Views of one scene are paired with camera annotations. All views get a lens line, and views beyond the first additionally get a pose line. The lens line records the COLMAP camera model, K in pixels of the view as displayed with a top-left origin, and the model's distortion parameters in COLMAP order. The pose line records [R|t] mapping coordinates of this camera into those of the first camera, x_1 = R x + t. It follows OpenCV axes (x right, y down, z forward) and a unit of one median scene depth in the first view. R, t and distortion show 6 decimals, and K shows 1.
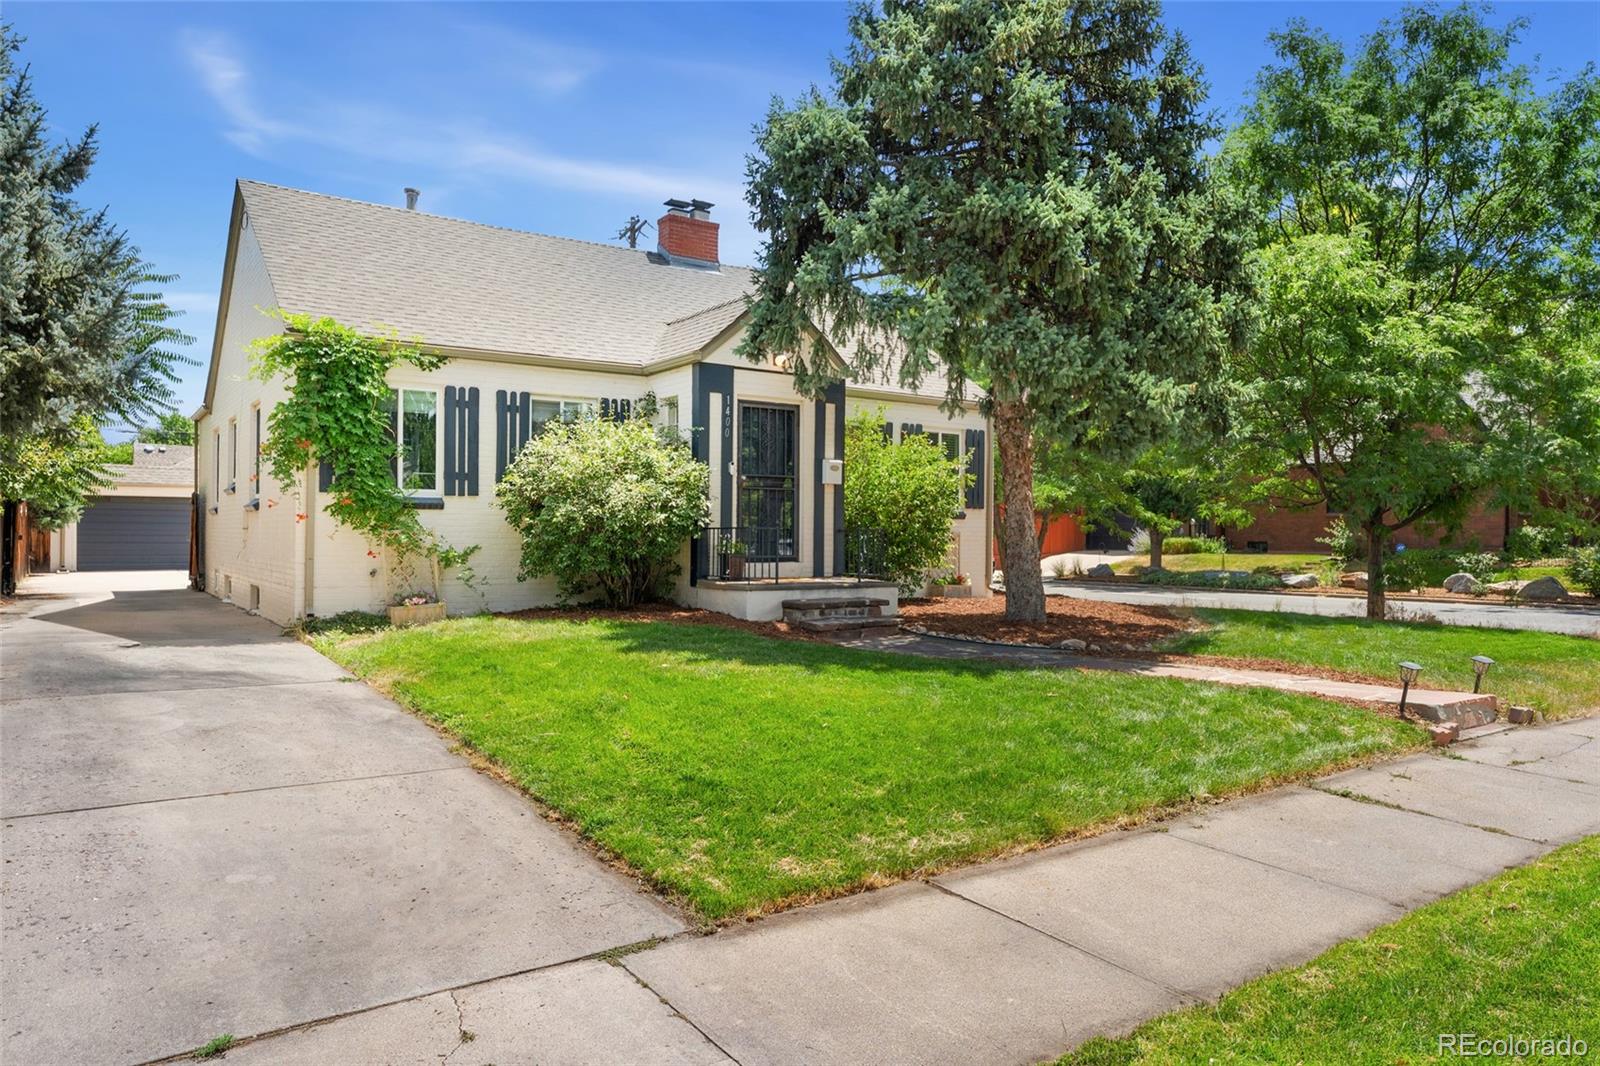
lens RADIAL K [[1092.8, 0, 800.0], [0, 1092.8, 533.0], [0, 0, 1]] dist [0.000136, 0.000172]
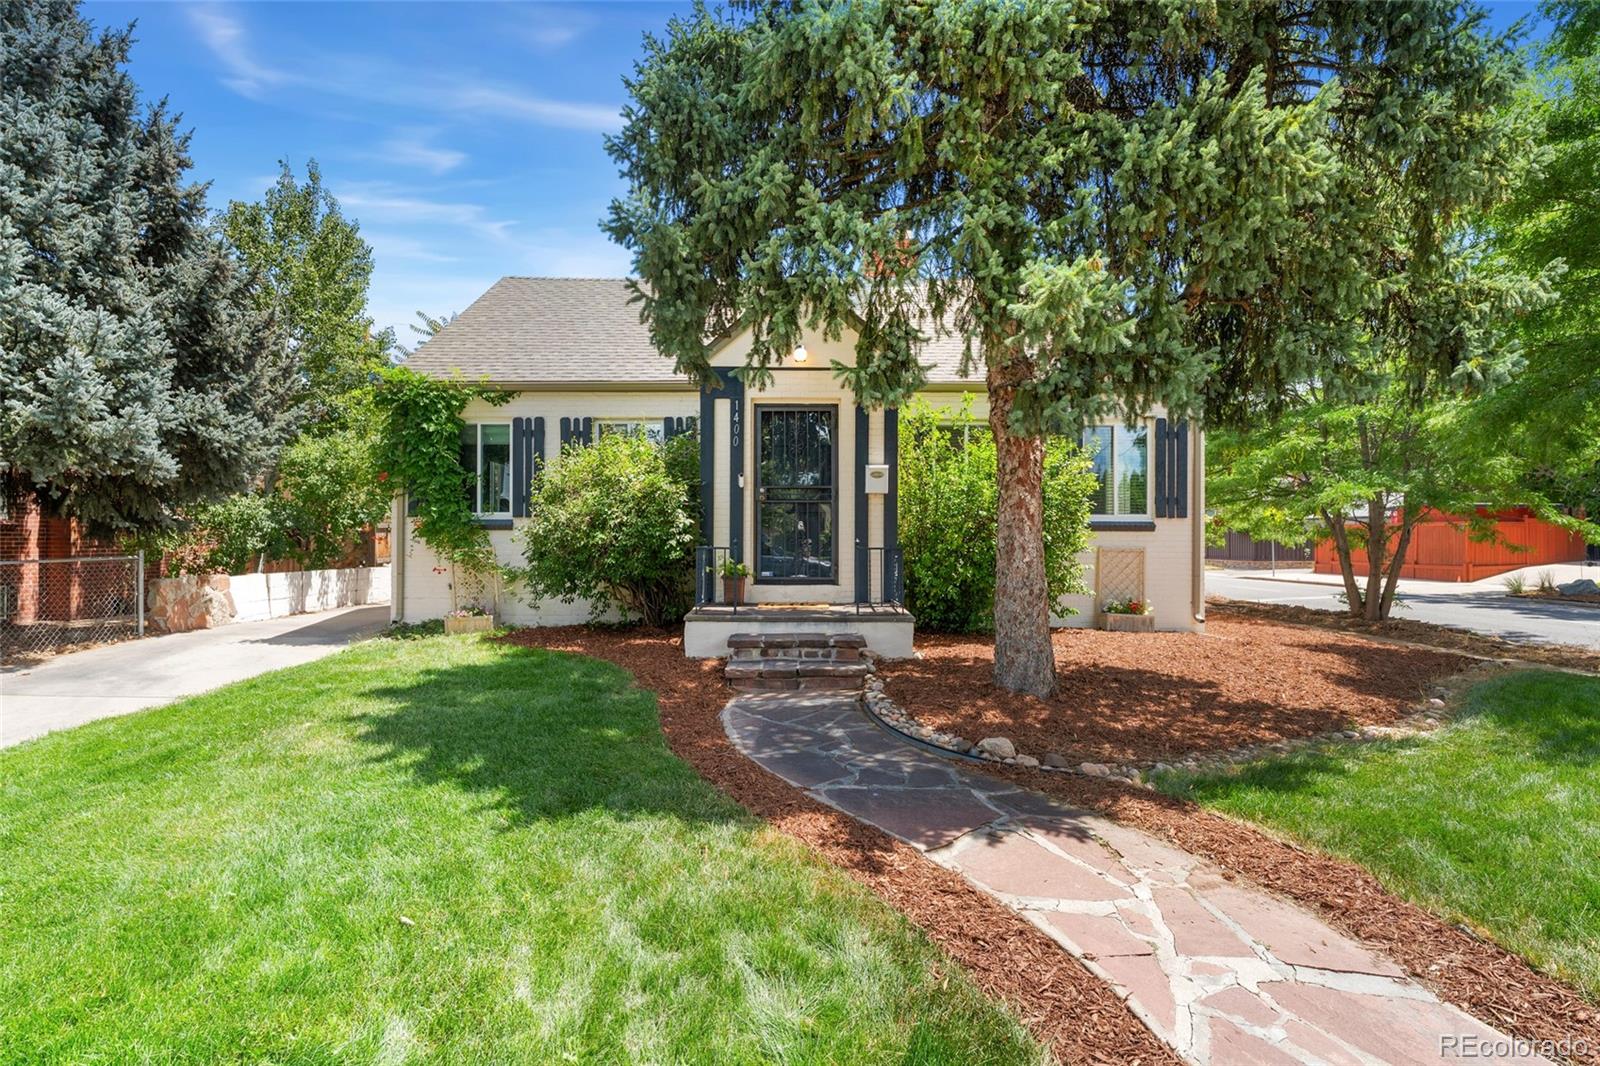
lens RADIAL K [[776.4, 0, 800.0], [0, 776.4, 533.0], [0, 0, 1]] dist [0.000510, 0.000189]
pose [[0.818625, -0.008699, -0.574262, 0.345701], [0.004580, 0.999952, -0.008619, -0.009949], [0.574310, 0.004425, 0.818626, 0.503513]]
